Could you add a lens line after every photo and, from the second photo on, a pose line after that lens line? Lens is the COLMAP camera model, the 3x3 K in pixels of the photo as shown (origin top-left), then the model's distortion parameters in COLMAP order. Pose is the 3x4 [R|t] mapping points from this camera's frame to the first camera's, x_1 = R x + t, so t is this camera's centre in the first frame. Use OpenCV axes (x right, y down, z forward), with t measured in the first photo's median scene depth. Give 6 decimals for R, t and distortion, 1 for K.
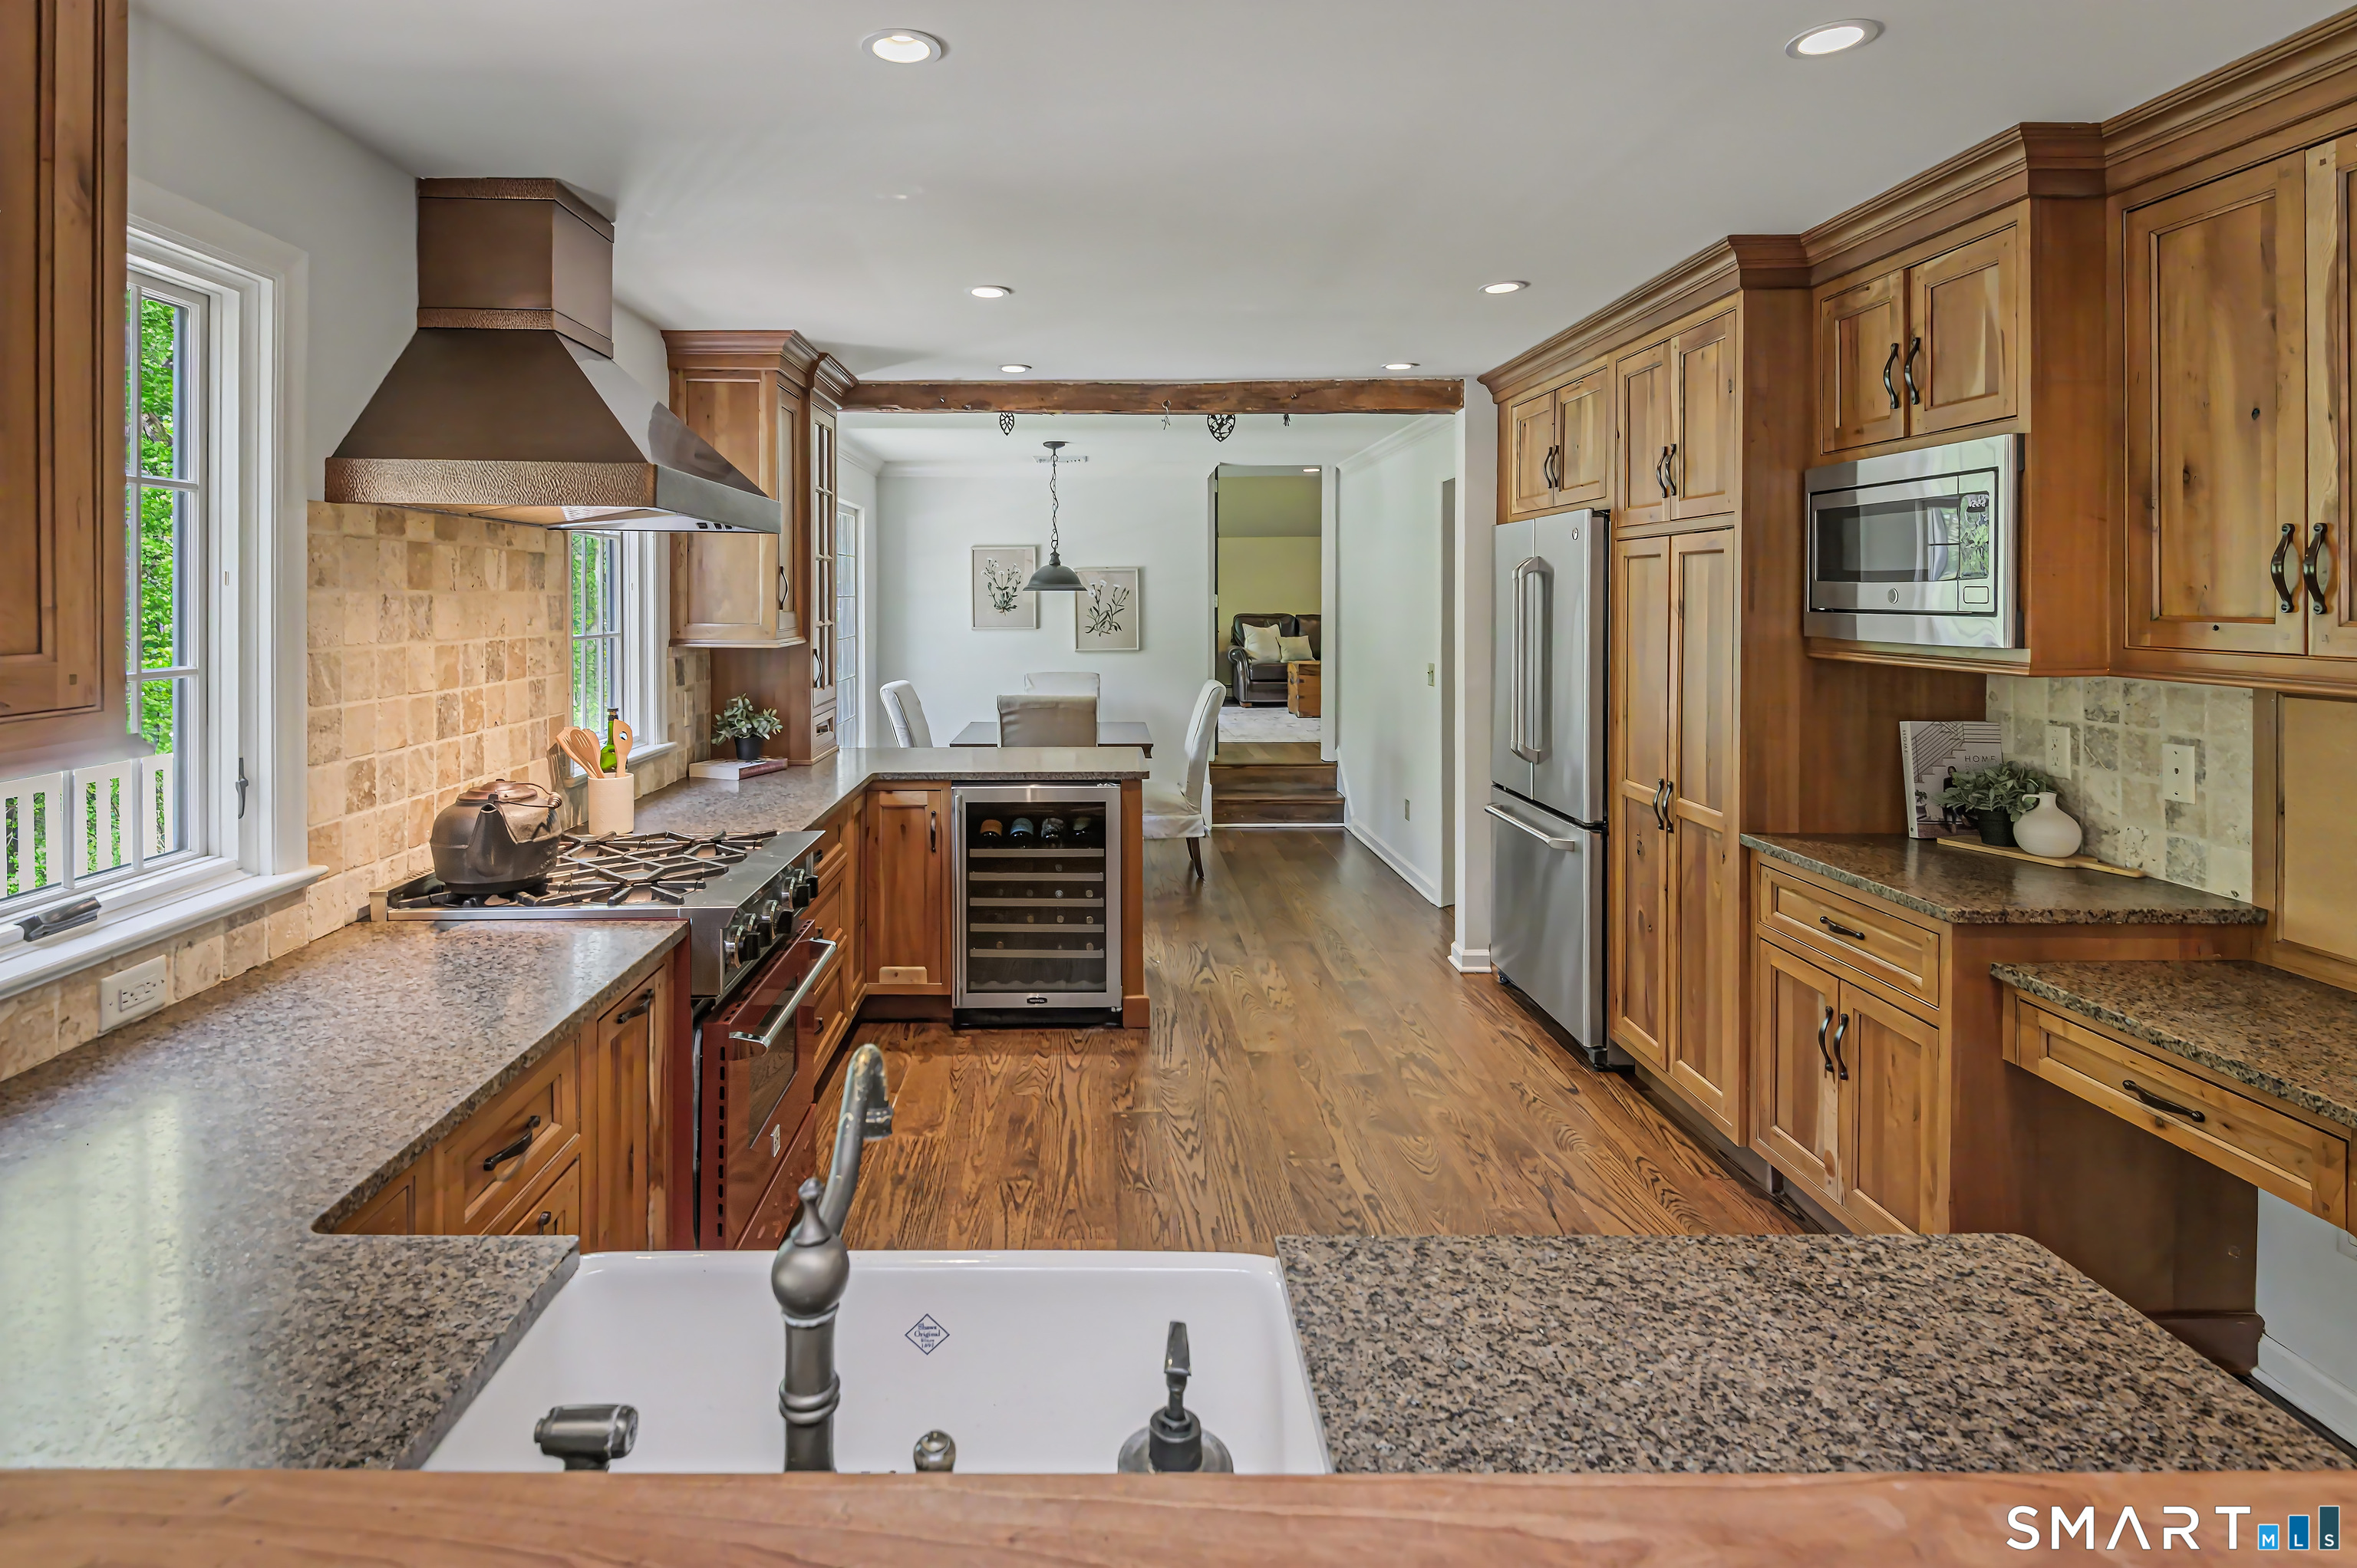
lens RADIAL K [[1164.2, 0, 1069.4], [0, 1164.2, 662.3], [0, 0, 1]] dist [-0.001647, -0.001365]
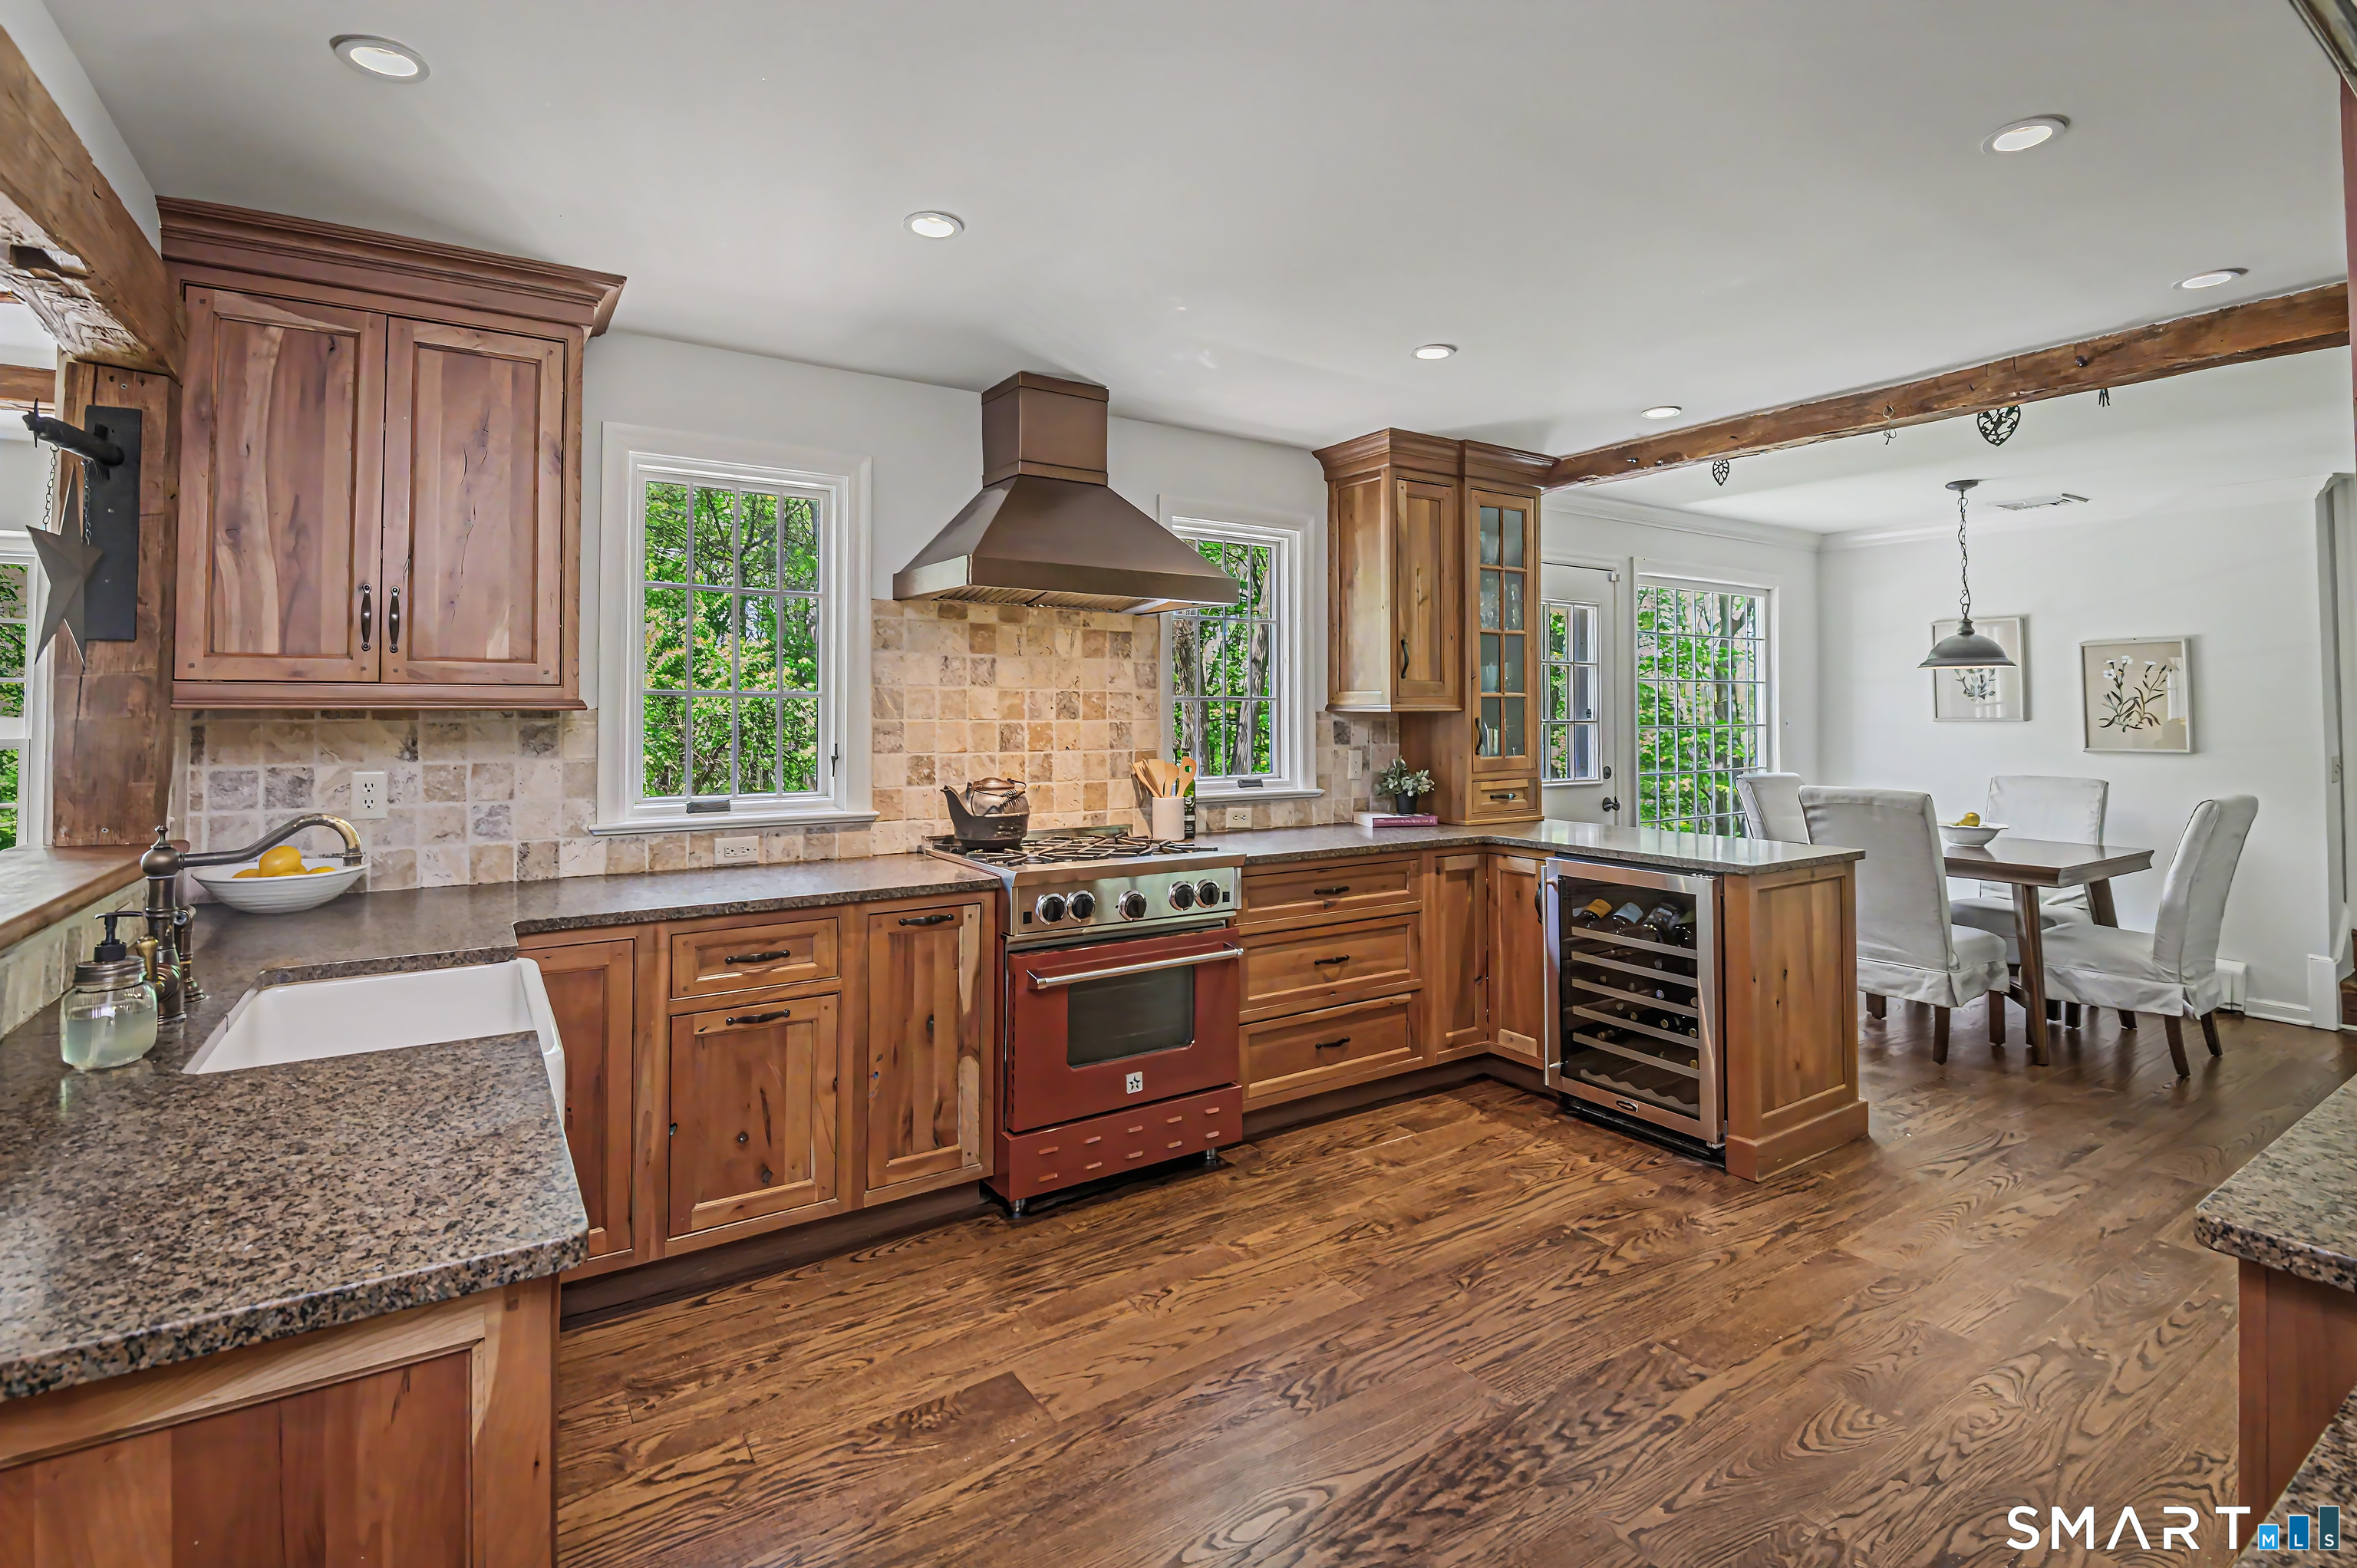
lens RADIAL K [[1058.1, 0, 1172.1], [0, 1058.1, 742.9], [0, 0, 1]] dist [0.019609, -0.023759]
pose [[0.572979, 0.028963, -0.819058, 0.621080], [-0.048764, 0.998810, 0.001206, 0.035332], [0.818118, 0.039250, 0.573710, 0.318728]]
